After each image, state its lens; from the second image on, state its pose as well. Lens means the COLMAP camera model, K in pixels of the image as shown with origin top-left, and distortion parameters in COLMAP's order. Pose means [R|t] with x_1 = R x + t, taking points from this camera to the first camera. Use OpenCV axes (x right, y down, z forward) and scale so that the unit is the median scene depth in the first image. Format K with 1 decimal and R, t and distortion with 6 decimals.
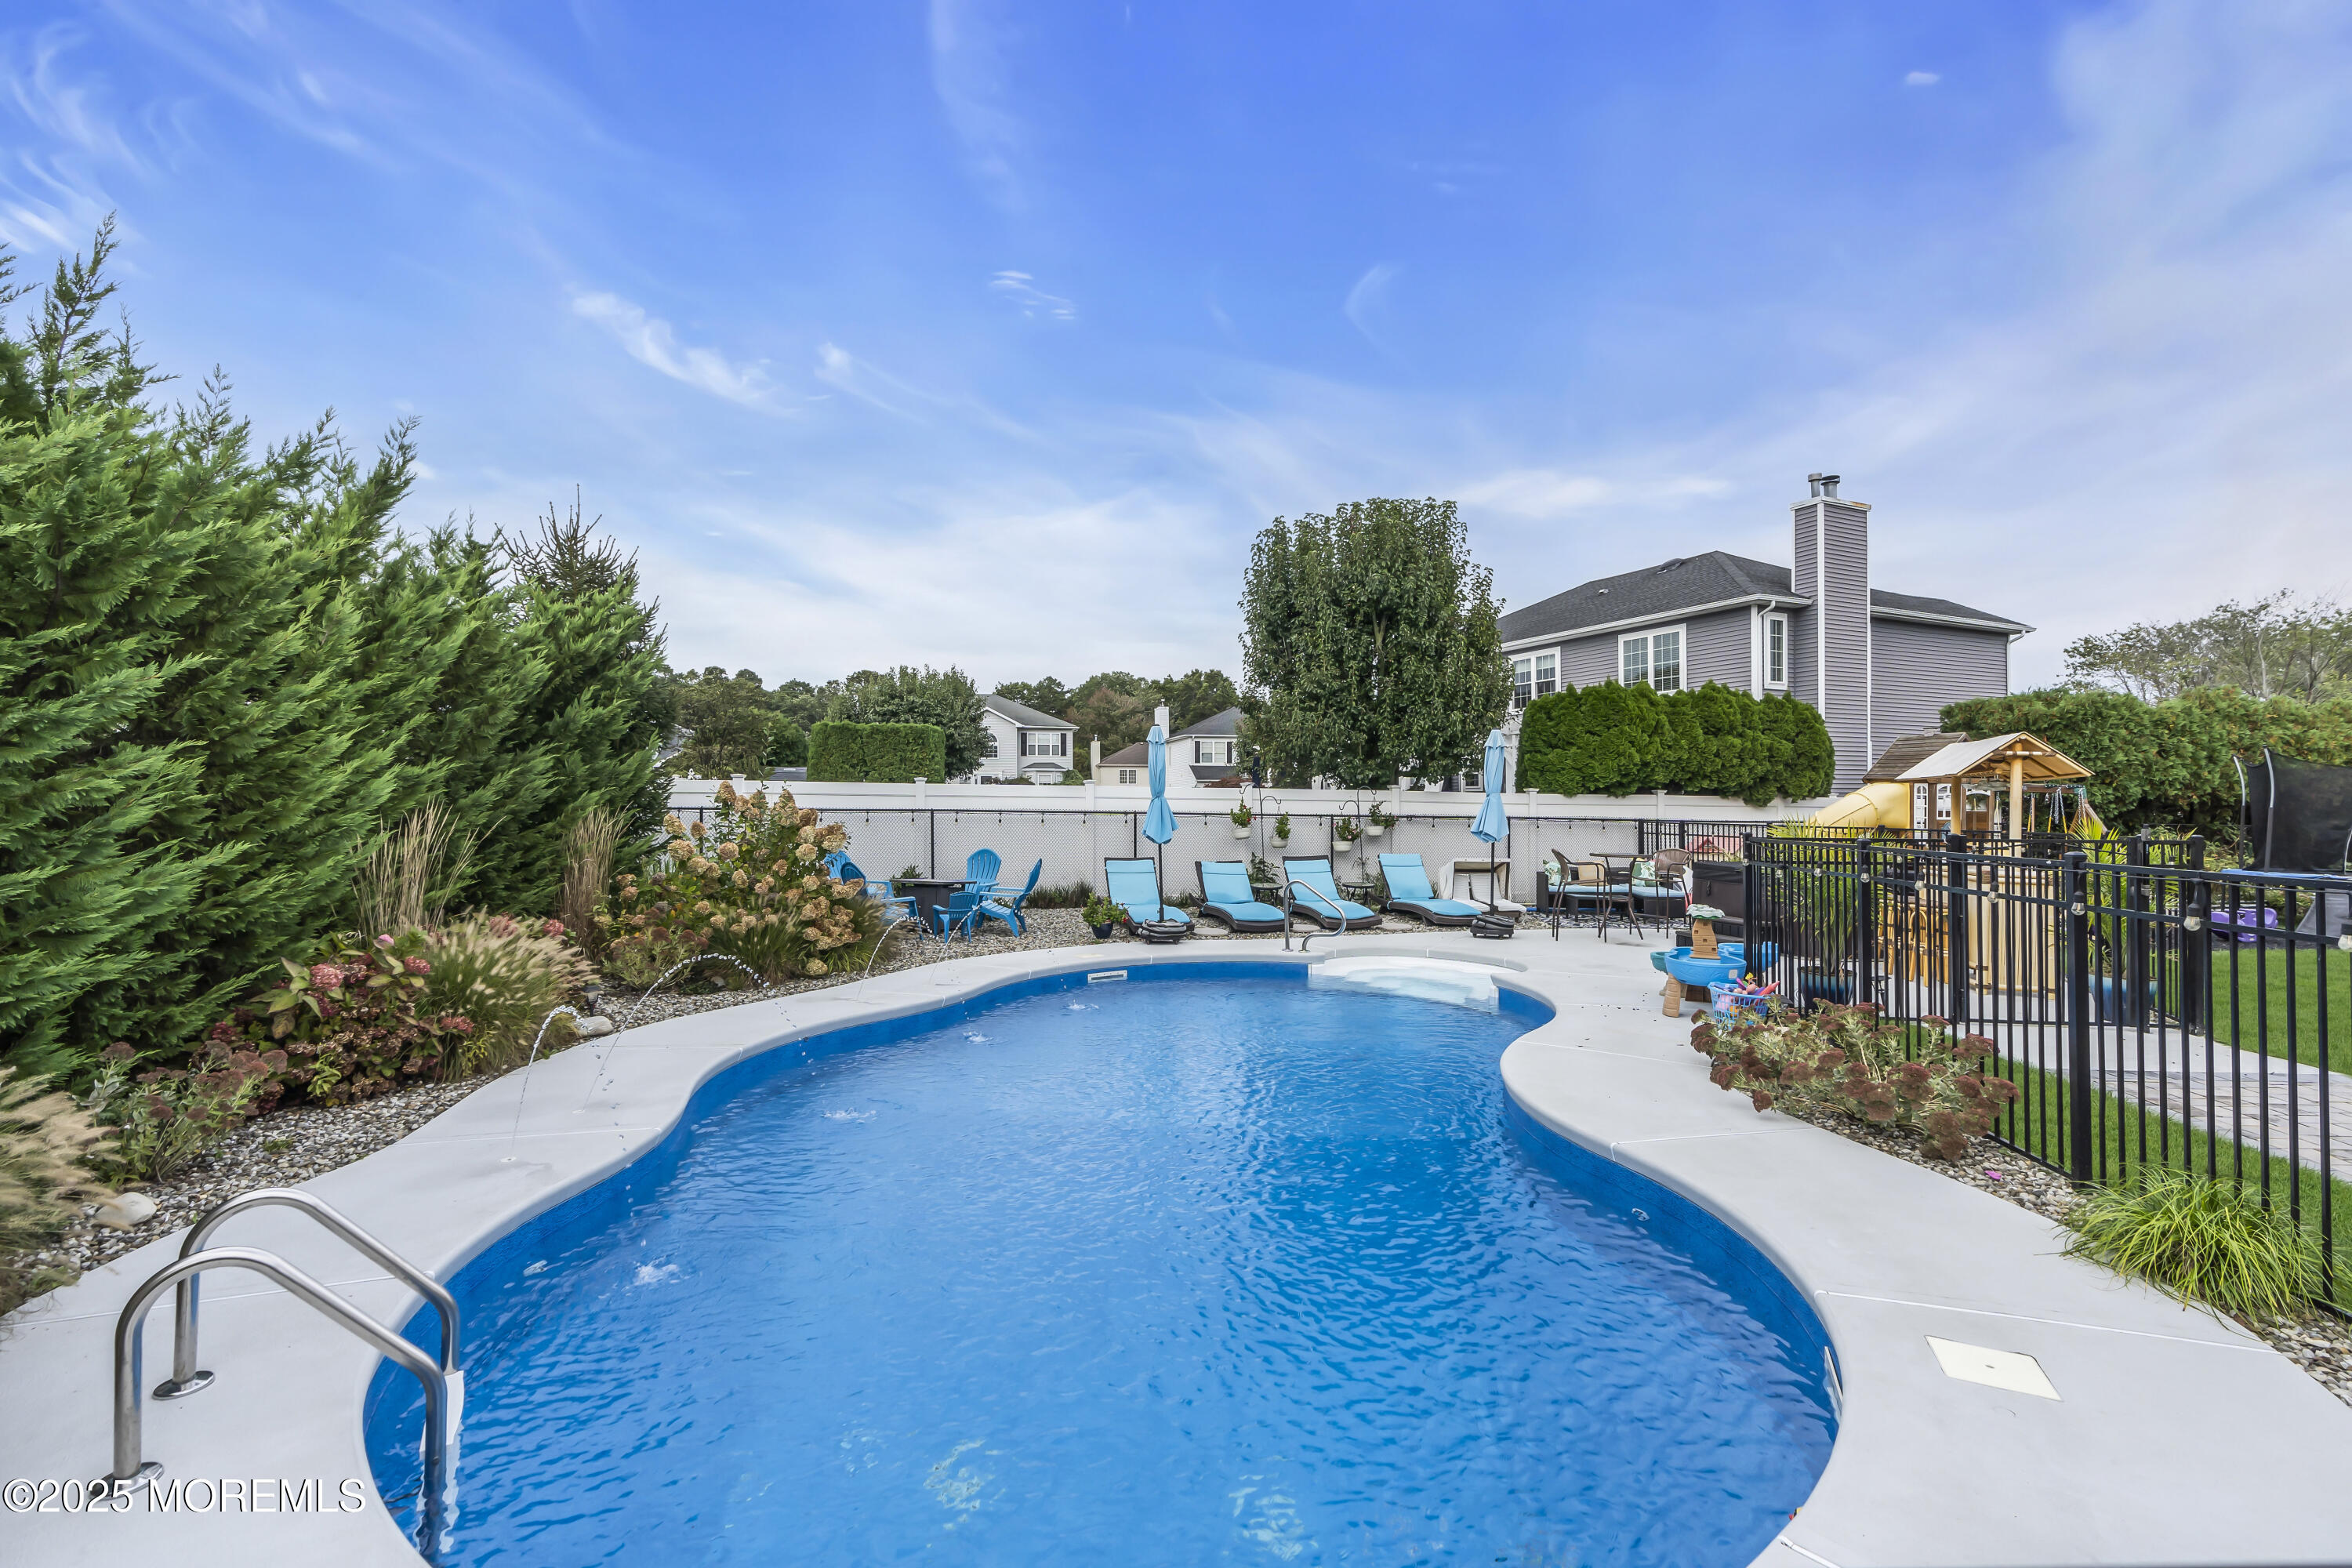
lens RADIAL K [[1050.8, 0, 1177.4], [0, 1050.8, 790.4], [0, 0, 1]] dist [-0.004230, 0.001252]
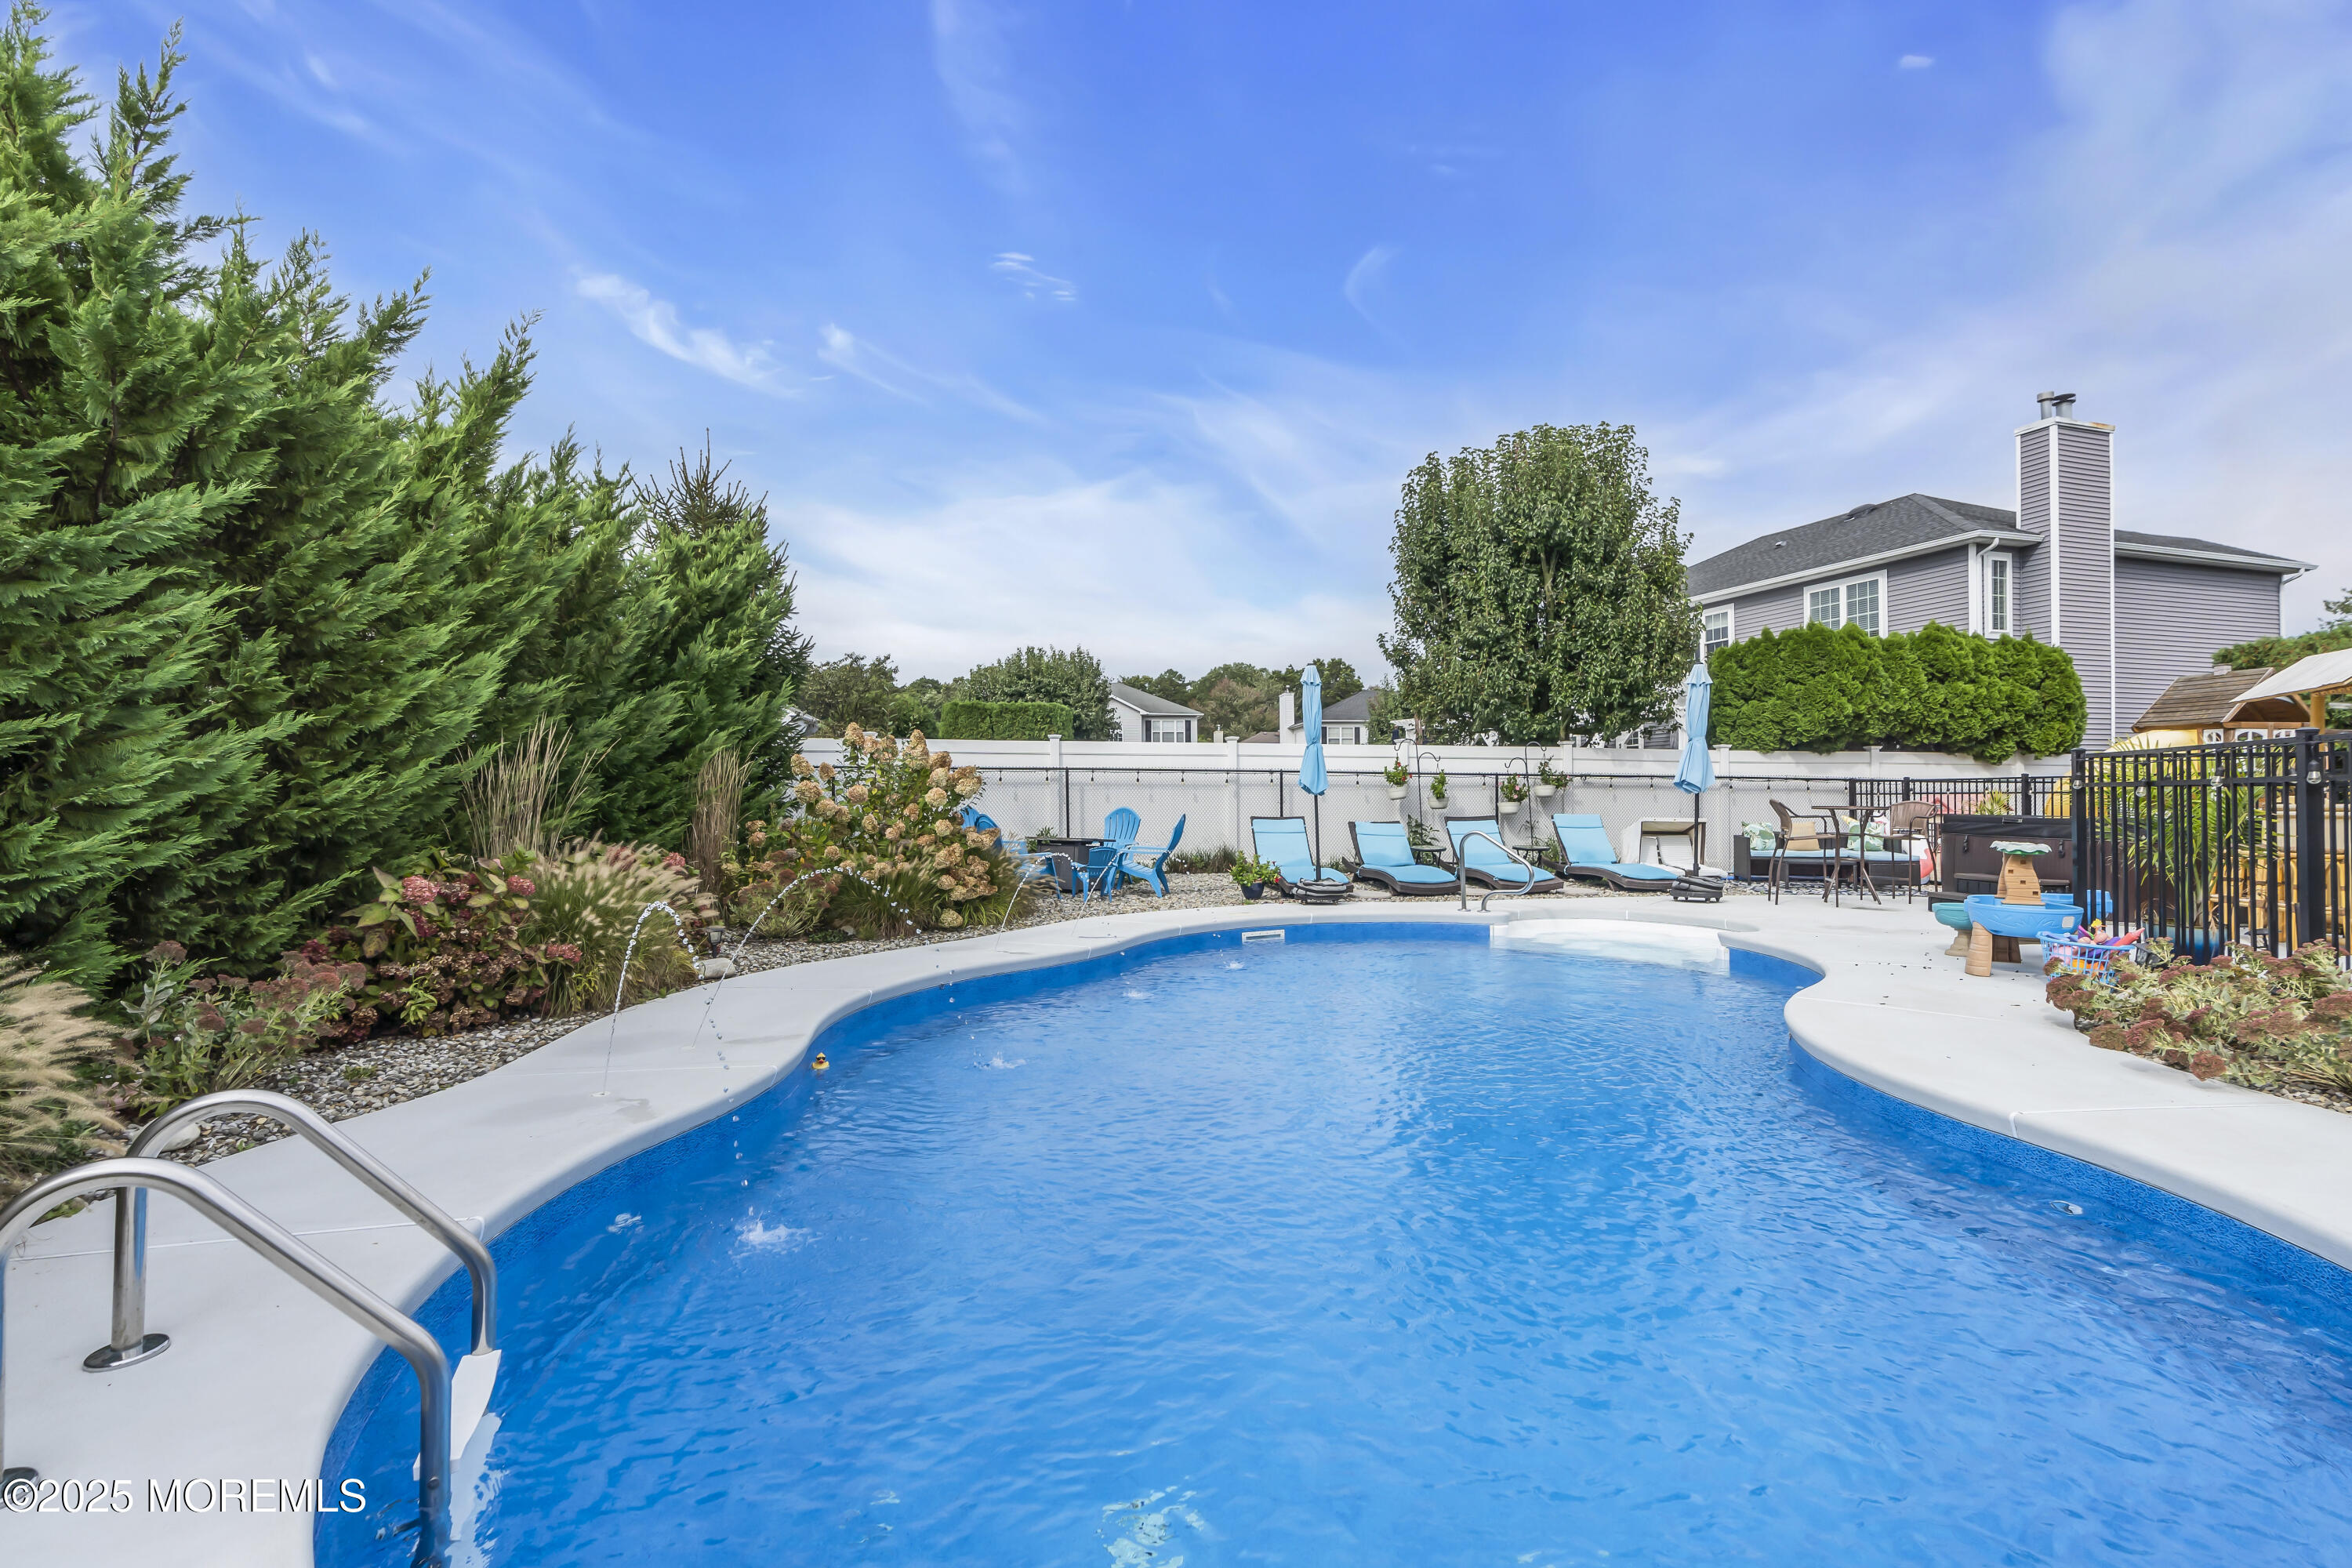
lens RADIAL K [[1050.8, 0, 1179.3], [0, 1050.8, 789.7], [0, 0, 1]] dist [-0.004230, 0.001252]
pose [[0.993663, -0.006520, -0.112212, -0.037346], [0.007023, 0.999967, 0.004086, 0.049258], [0.112182, -0.004848, 0.993676, 0.099561]]
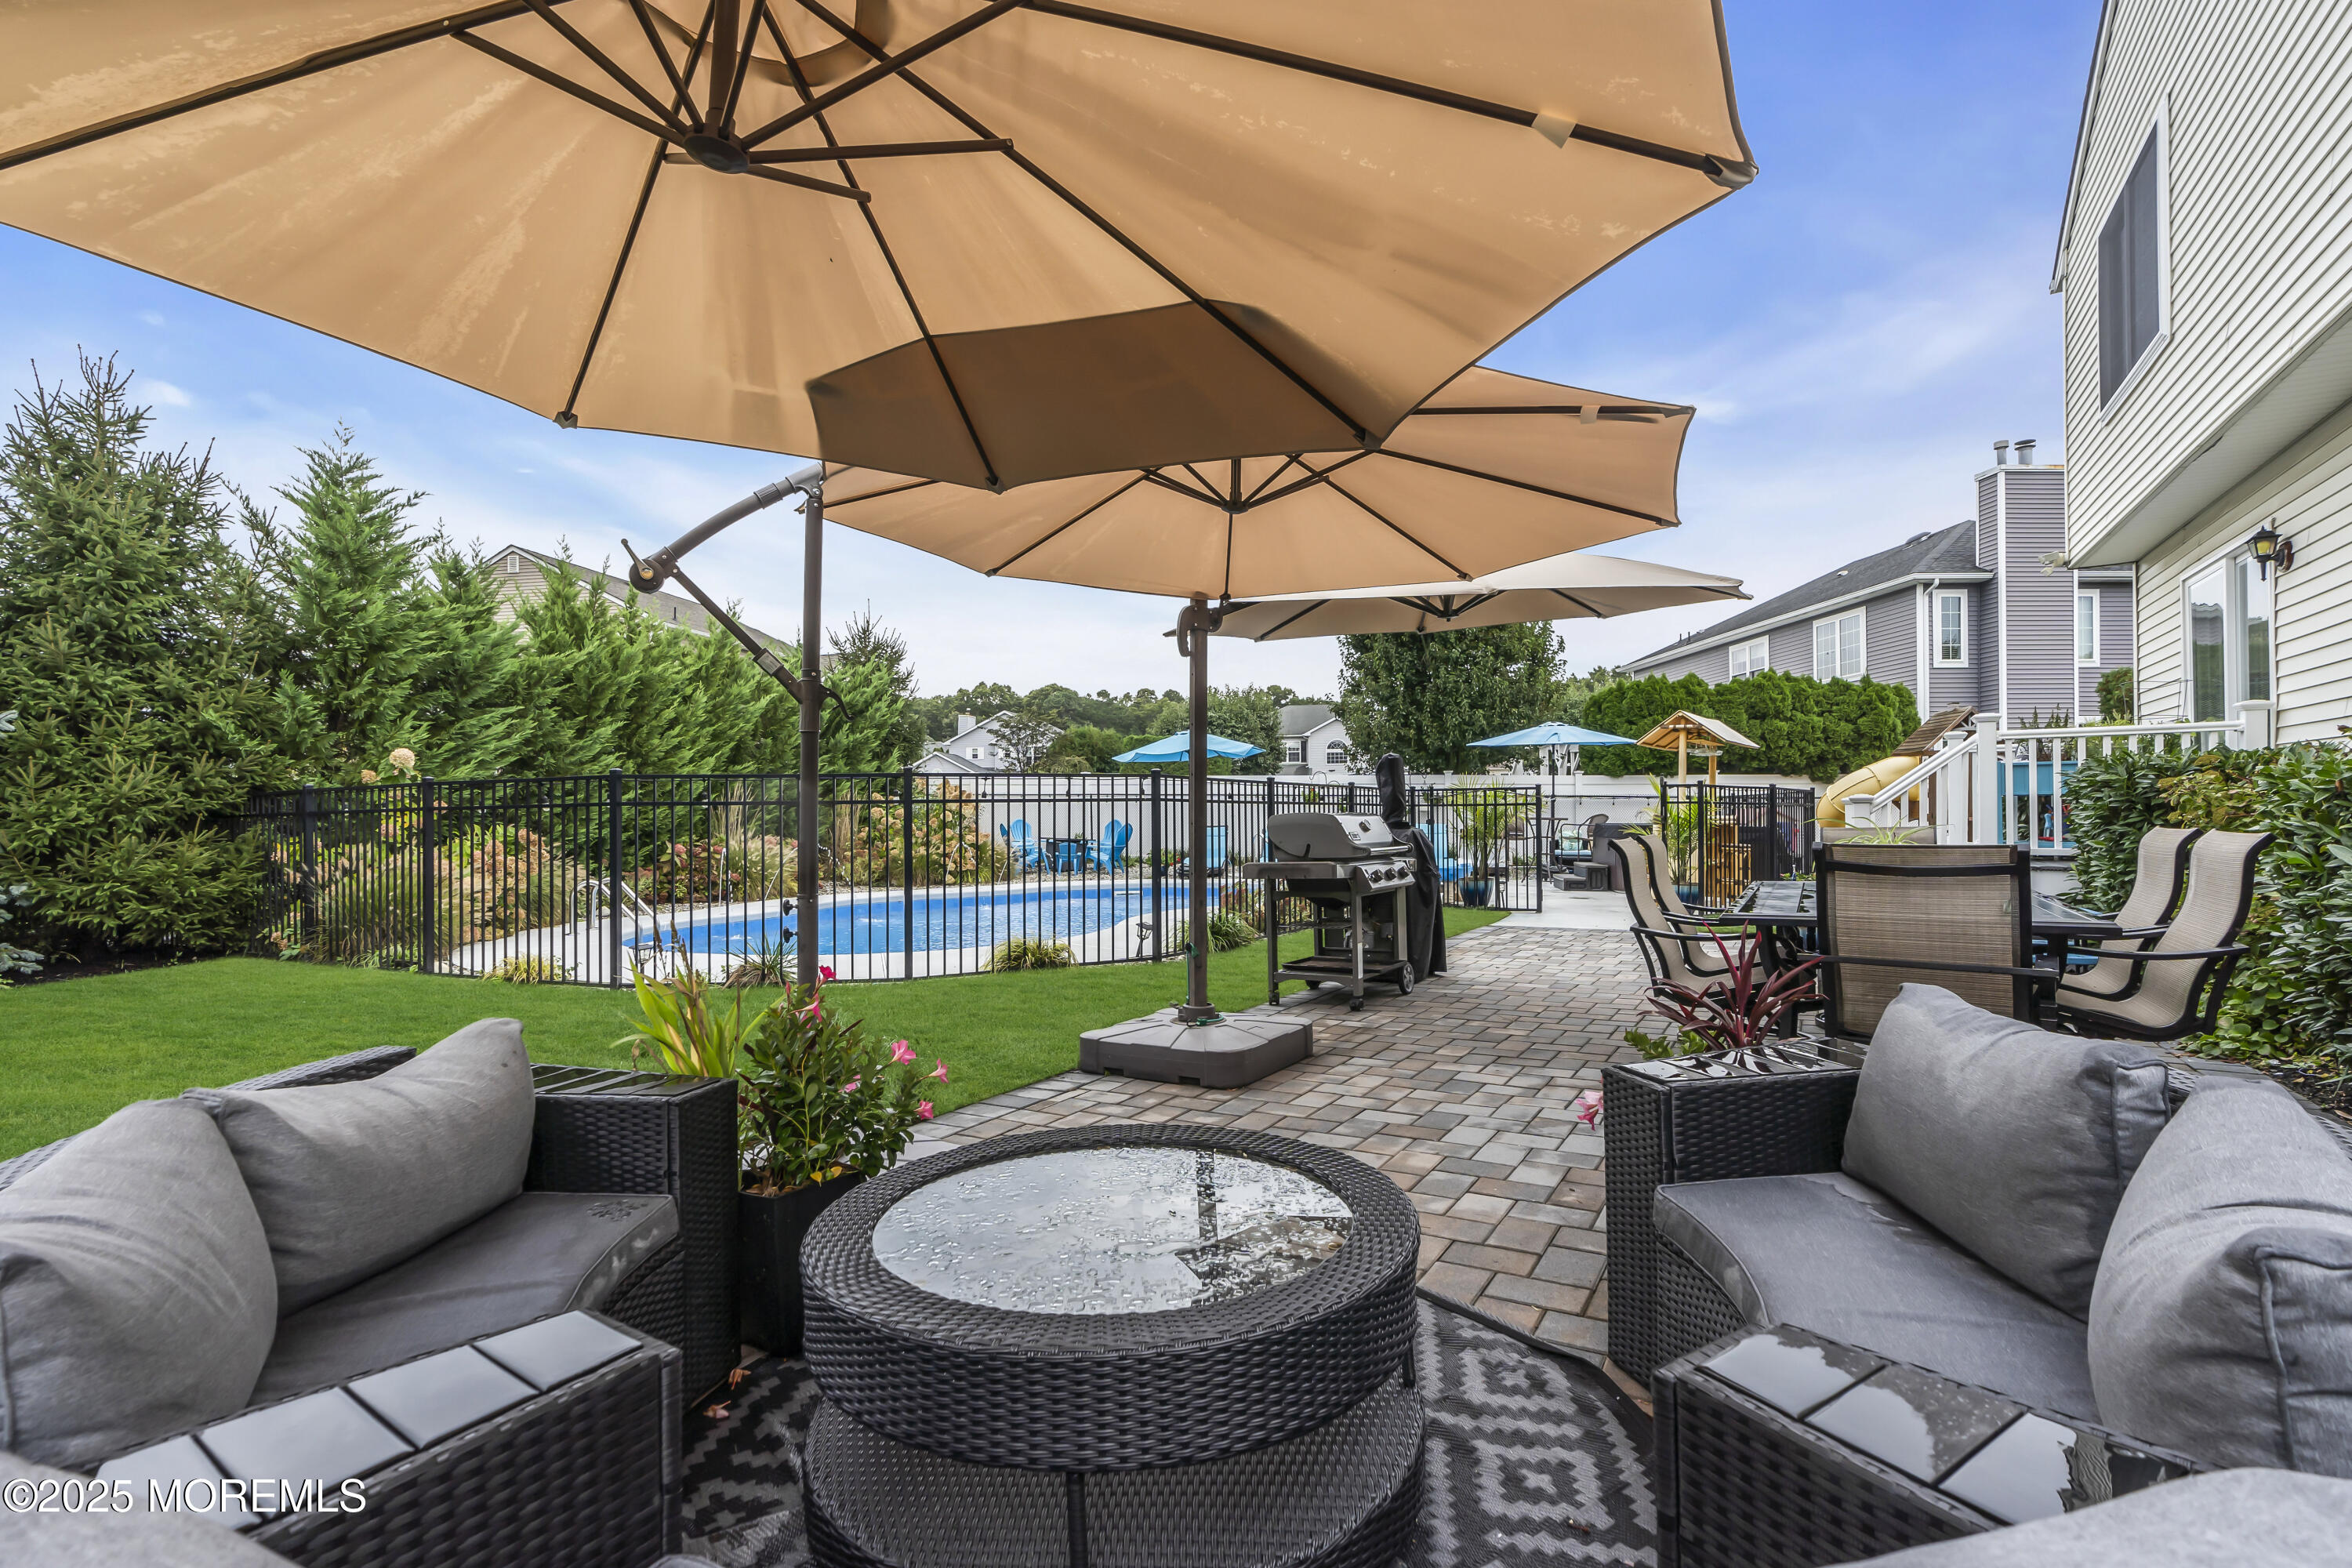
lens RADIAL K [[1050.8, 0, 1159.0], [0, 1050.8, 802.3], [0, 0, 1]] dist [-0.004230, 0.001252]
pose [[0.915894, -0.010645, -0.401278, 0.631360], [0.011831, 0.999930, 0.000478, 0.042581], [0.401245, -0.005185, 0.915956, -0.419525]]
